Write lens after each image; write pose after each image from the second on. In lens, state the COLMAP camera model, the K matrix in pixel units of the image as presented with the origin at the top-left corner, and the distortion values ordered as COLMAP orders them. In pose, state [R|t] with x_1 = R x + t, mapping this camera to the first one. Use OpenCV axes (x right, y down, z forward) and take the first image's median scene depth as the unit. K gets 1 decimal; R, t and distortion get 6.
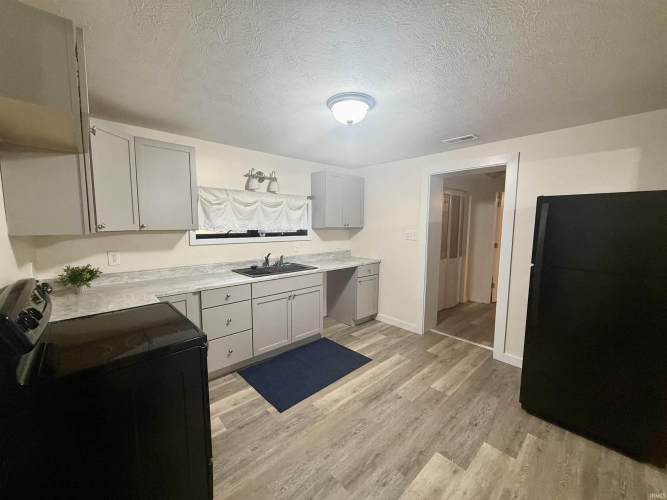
lens RADIAL K [[264.9, 0, 330.9], [0, 264.9, 249.9], [0, 0, 1]] dist [0.000258, 0.000003]
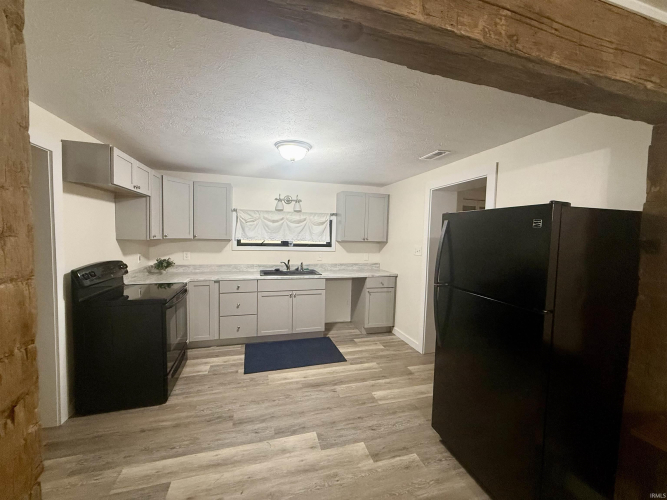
lens RADIAL K [[264.9, 0, 330.9], [0, 264.9, 249.9], [0, 0, 1]] dist [0.000258, 0.000003]
pose [[0.892141, 0.041384, -0.449858, 0.553438], [-0.063374, 0.997413, -0.033926, -0.004167], [0.447291, 0.058776, 0.892455, -0.038161]]
